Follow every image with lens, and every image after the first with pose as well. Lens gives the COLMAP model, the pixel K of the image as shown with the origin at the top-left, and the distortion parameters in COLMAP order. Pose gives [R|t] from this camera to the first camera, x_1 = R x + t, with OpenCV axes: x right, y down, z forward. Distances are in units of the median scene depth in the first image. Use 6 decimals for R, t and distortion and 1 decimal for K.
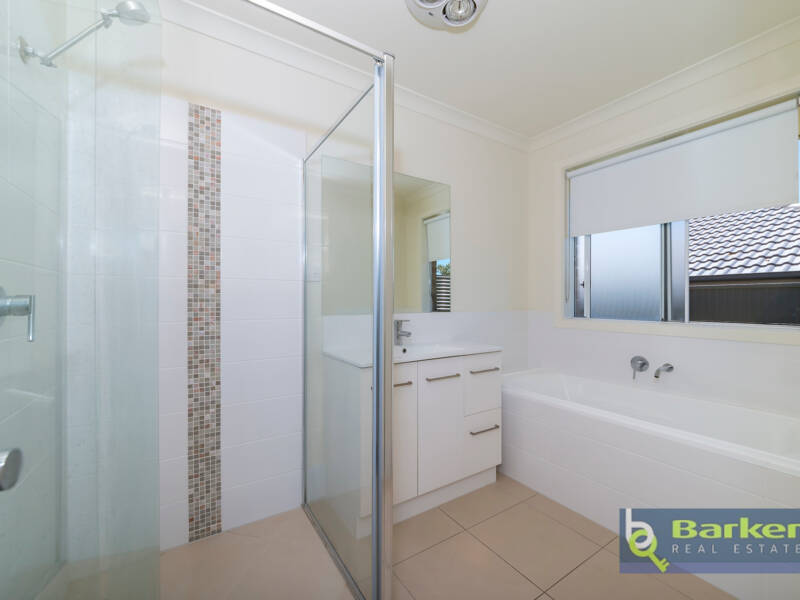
lens RADIAL K [[334.0, 0, 400.7], [0, 334.0, 308.8], [0, 0, 1]] dist [0.001948, 0.000407]
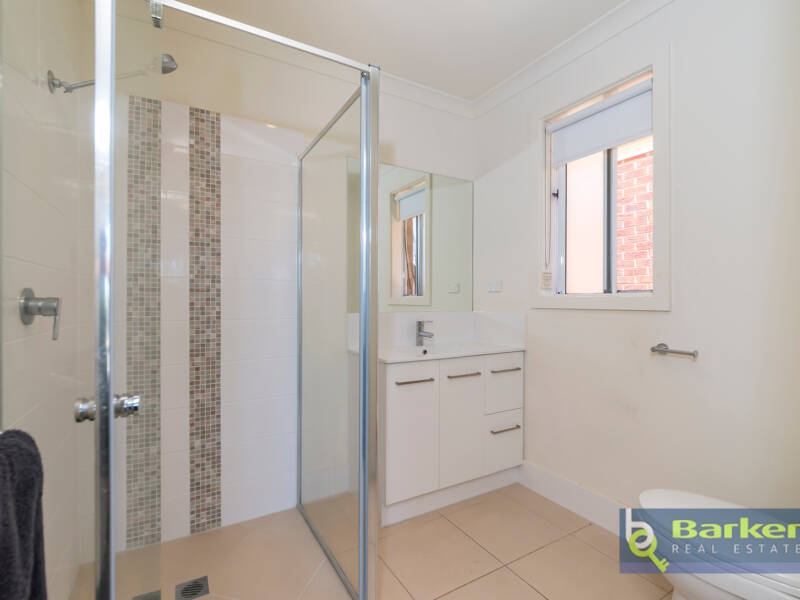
lens RADIAL K [[382.3, 0, 400.0], [0, 382.3, 300.0], [0, 0, 1]] dist [-0.002313, -0.000342]
pose [[0.998411, -0.010285, -0.055407, 0.096044], [0.009472, 0.999844, -0.014905, -0.002289], [0.055552, 0.014356, 0.998353, -0.171971]]
